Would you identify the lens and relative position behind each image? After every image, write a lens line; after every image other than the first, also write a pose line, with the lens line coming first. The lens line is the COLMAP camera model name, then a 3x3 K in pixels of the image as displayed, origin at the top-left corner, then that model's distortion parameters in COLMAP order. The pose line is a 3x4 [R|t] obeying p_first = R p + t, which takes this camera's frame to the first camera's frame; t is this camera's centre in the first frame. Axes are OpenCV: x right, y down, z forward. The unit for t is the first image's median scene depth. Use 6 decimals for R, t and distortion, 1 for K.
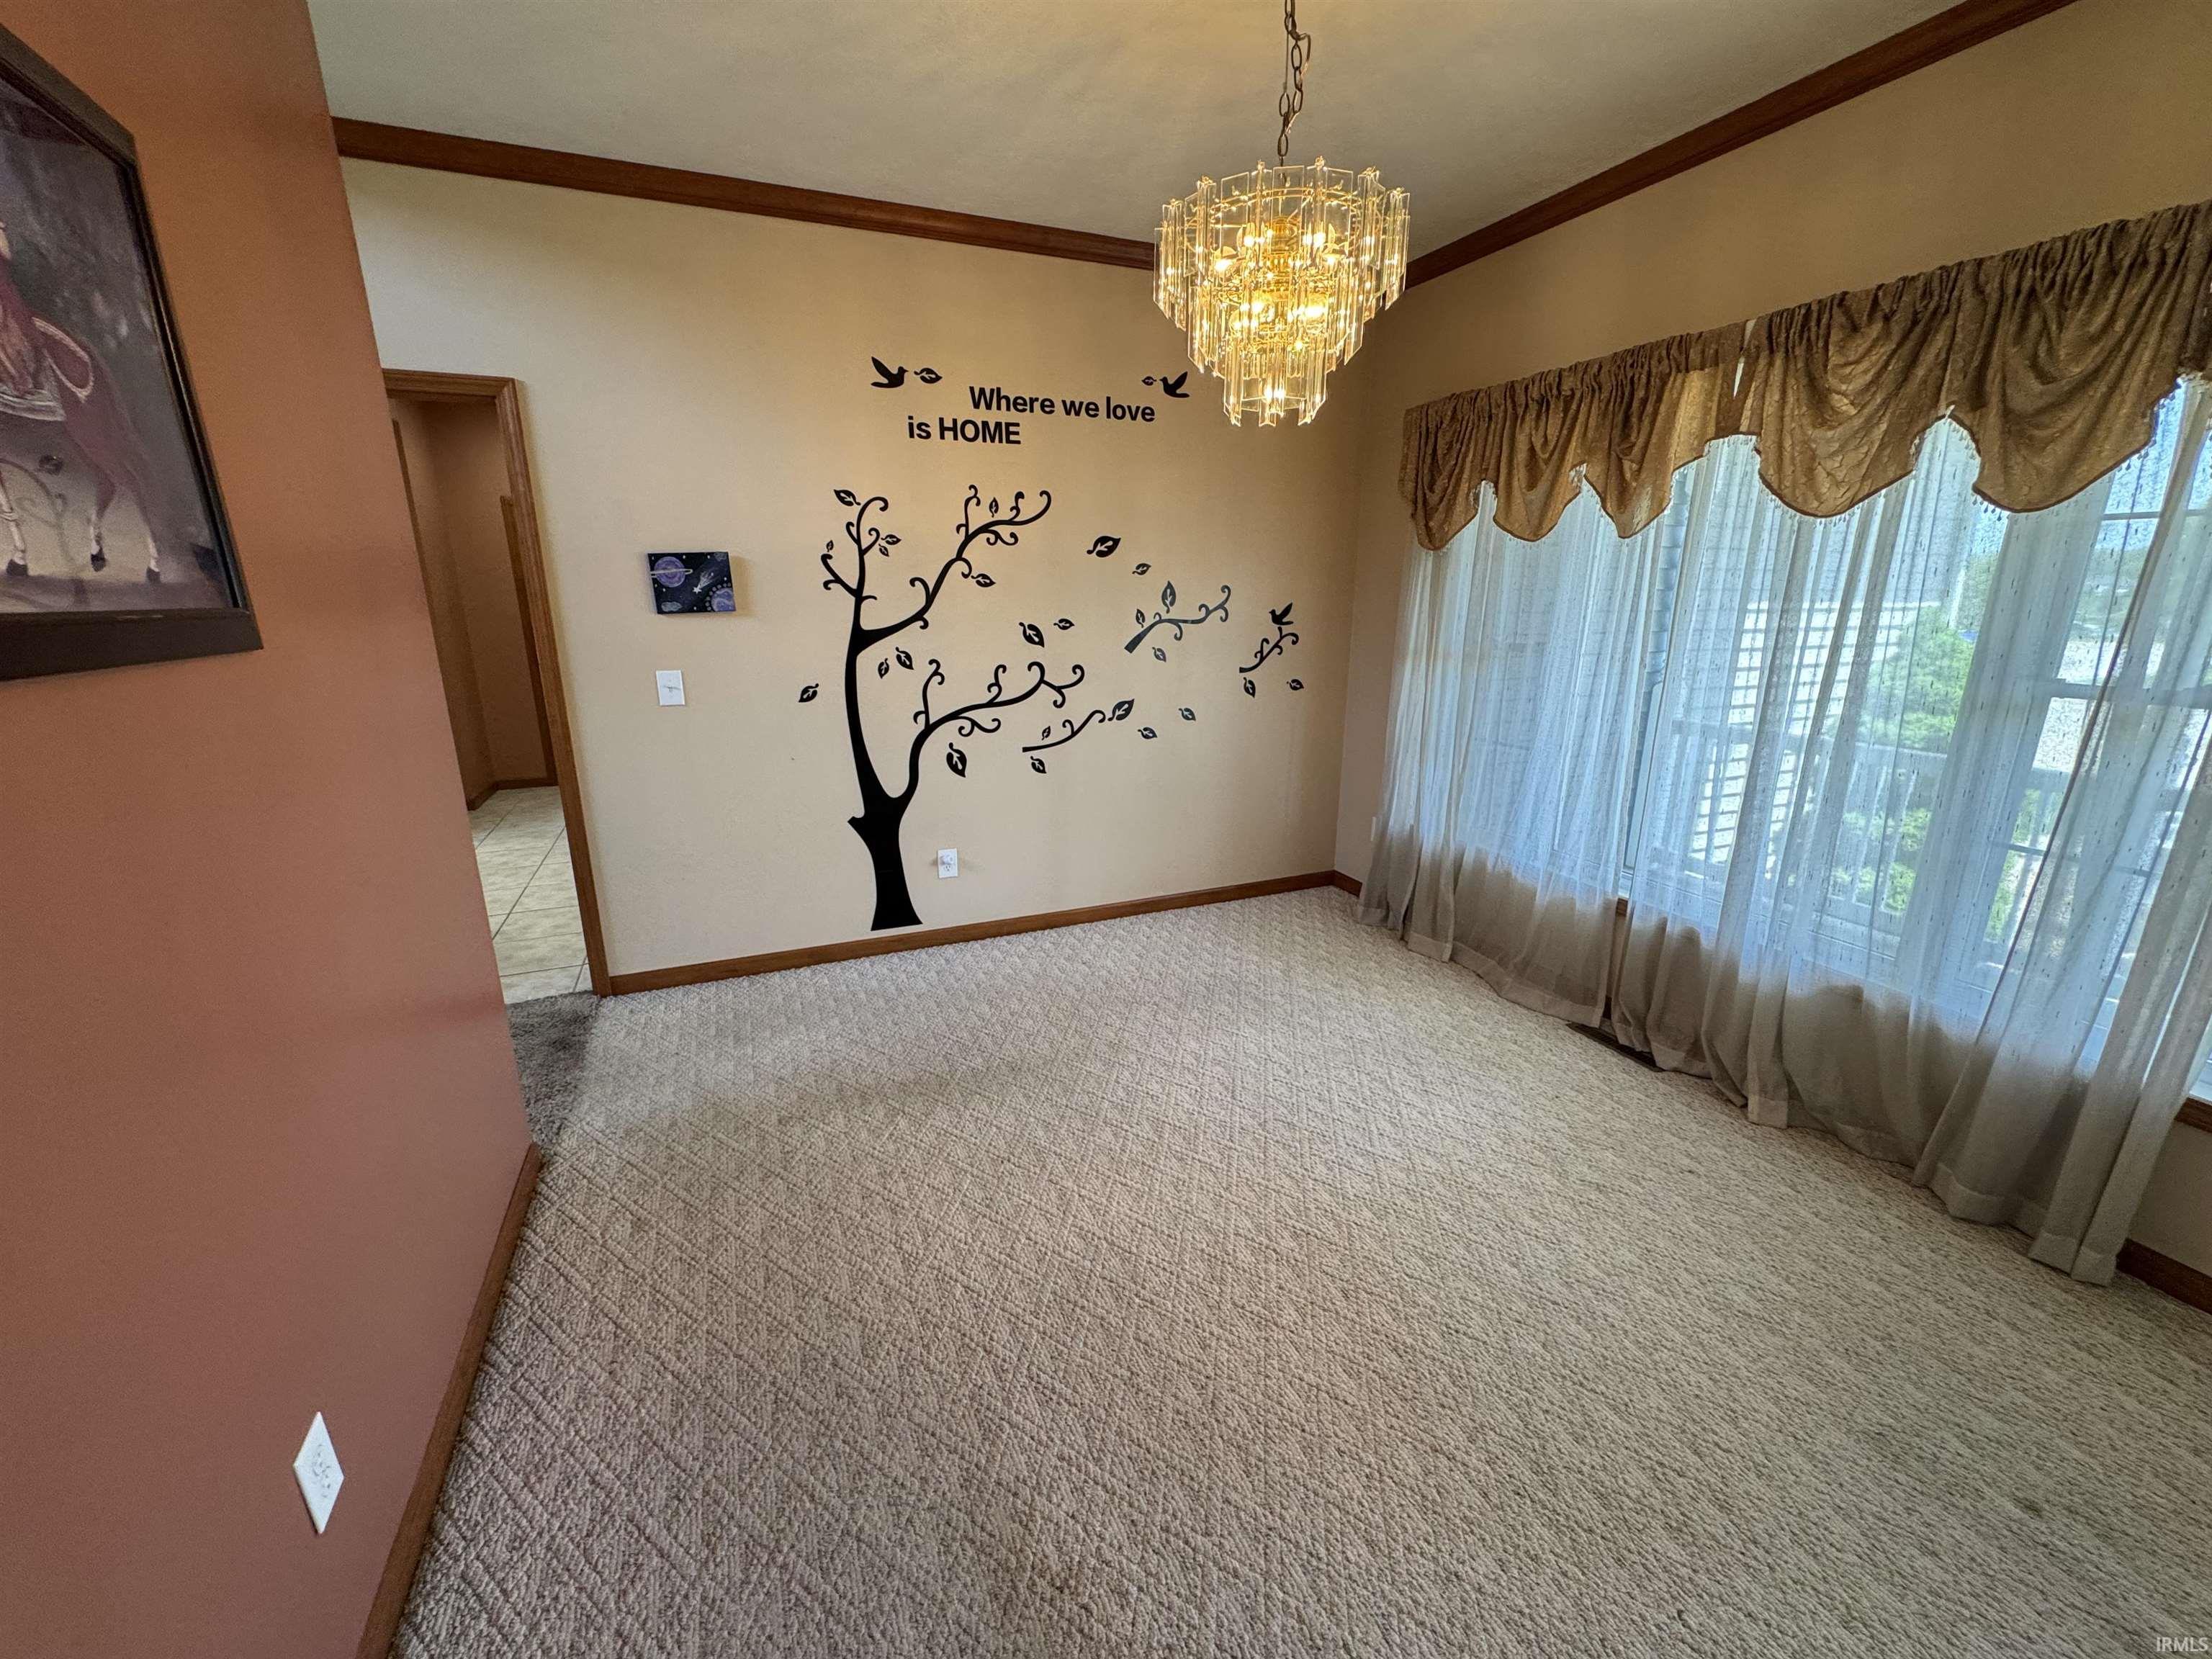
lens RADIAL K [[882.3, 0, 1106.0], [0, 882.3, 829.5], [0, 0, 1]] dist [-0.002154, -0.000042]
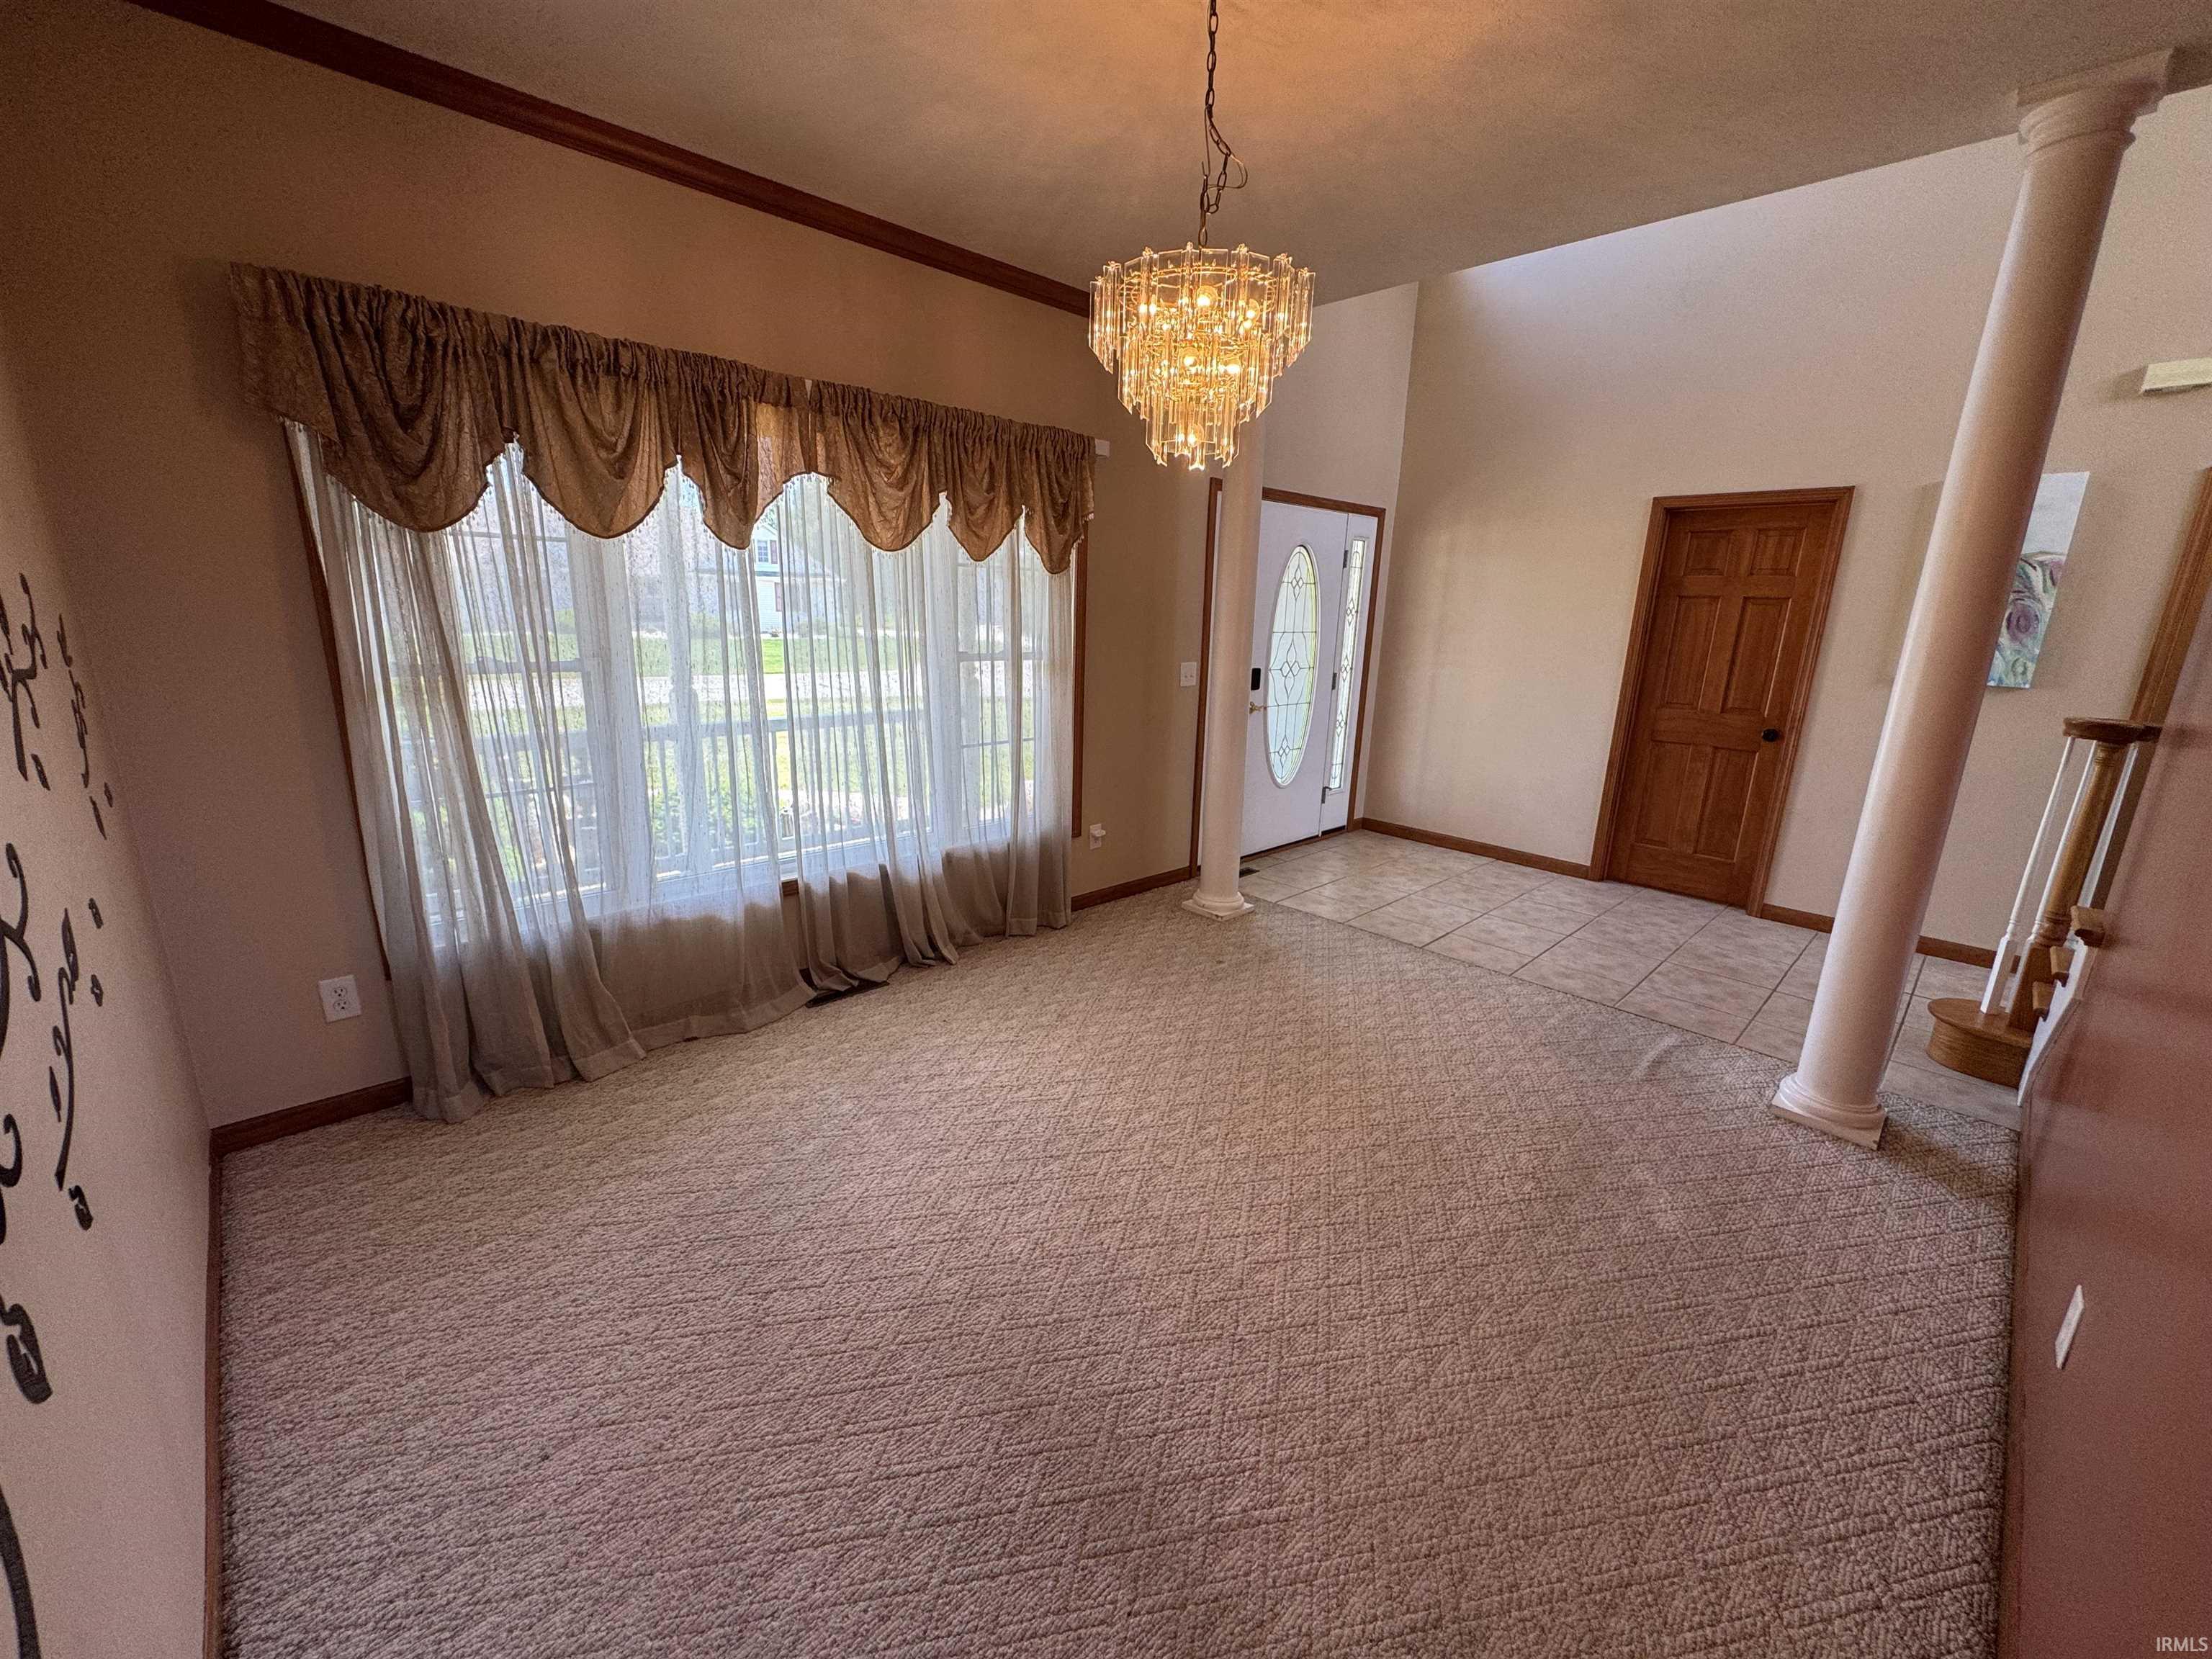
lens RADIAL K [[882.3, 0, 1106.0], [0, 882.3, 829.5], [0, 0, 1]] dist [-0.002154, -0.000042]
pose [[-0.362659, -0.243253, 0.899615, -0.566217], [0.215930, 0.917129, 0.335036, -0.281720], [-0.906561, 0.315758, -0.280079, 1.000527]]
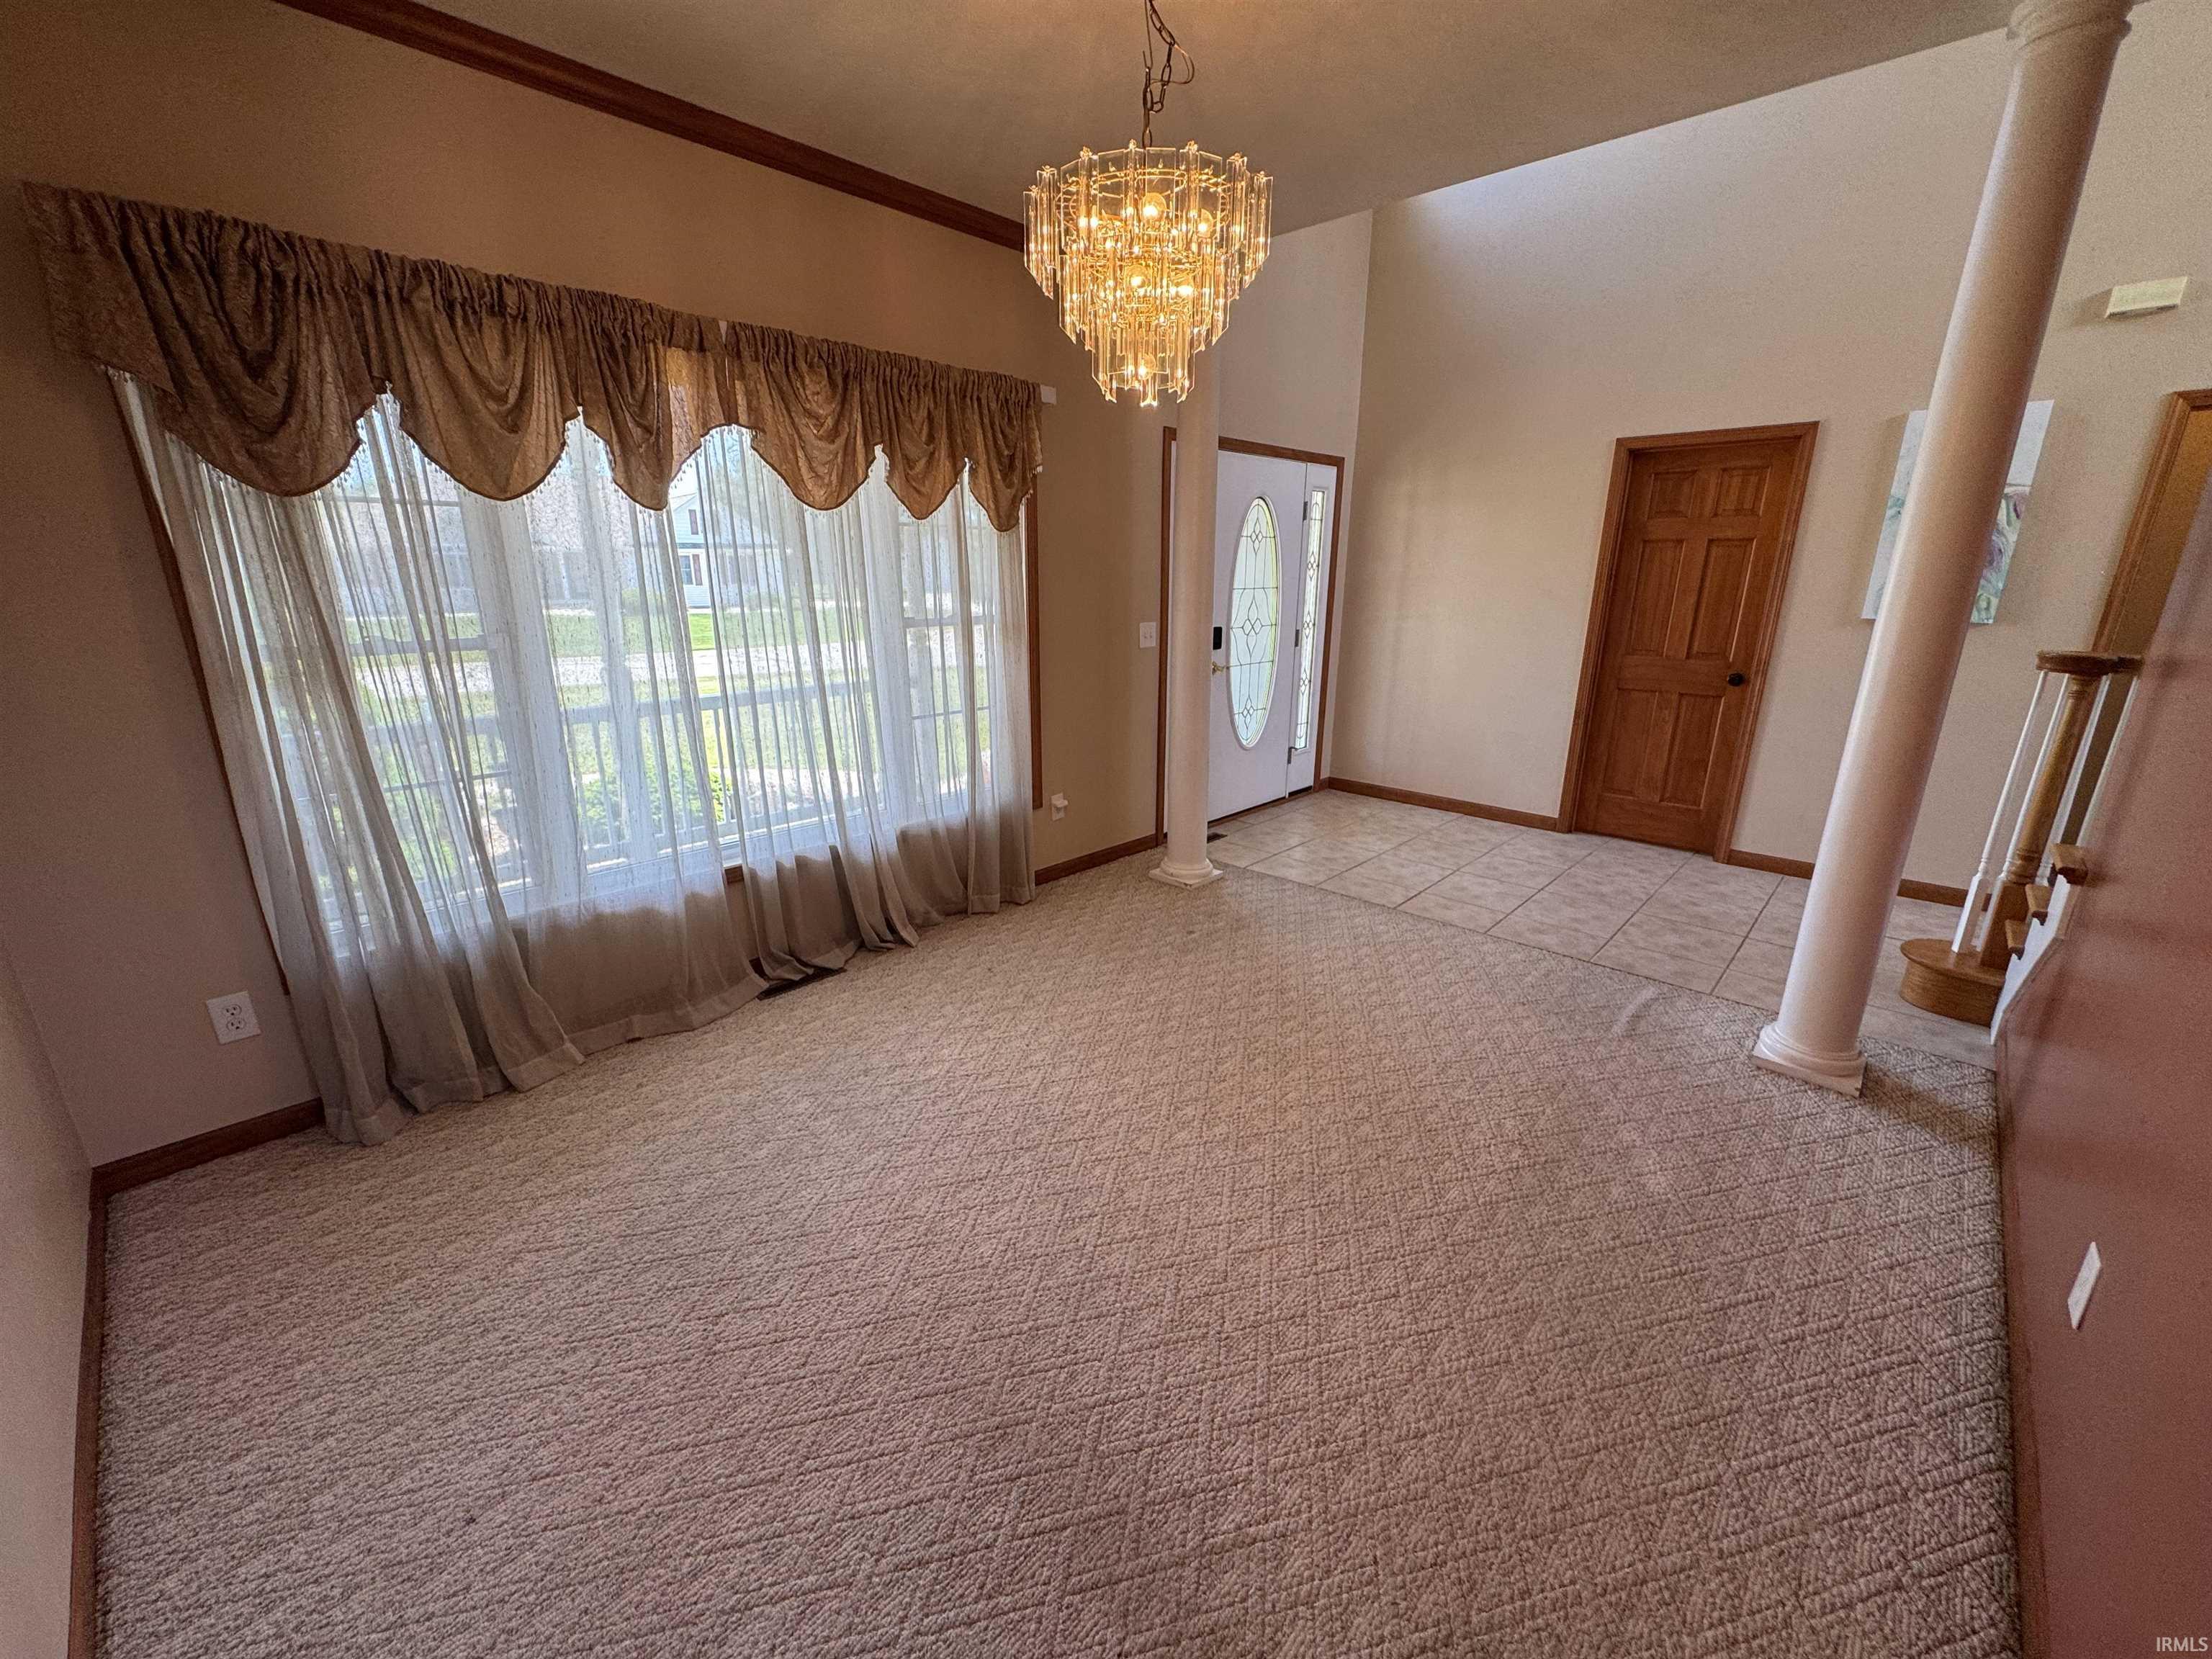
lens RADIAL K [[882.3, 0, 1106.0], [0, 882.3, 829.5], [0, 0, 1]] dist [-0.002154, -0.000042]
pose [[-0.406863, -0.262768, 0.874880, -0.518497], [0.235673, 0.895118, 0.378446, -0.267124], [-0.882565, 0.360161, -0.302263, 0.979778]]
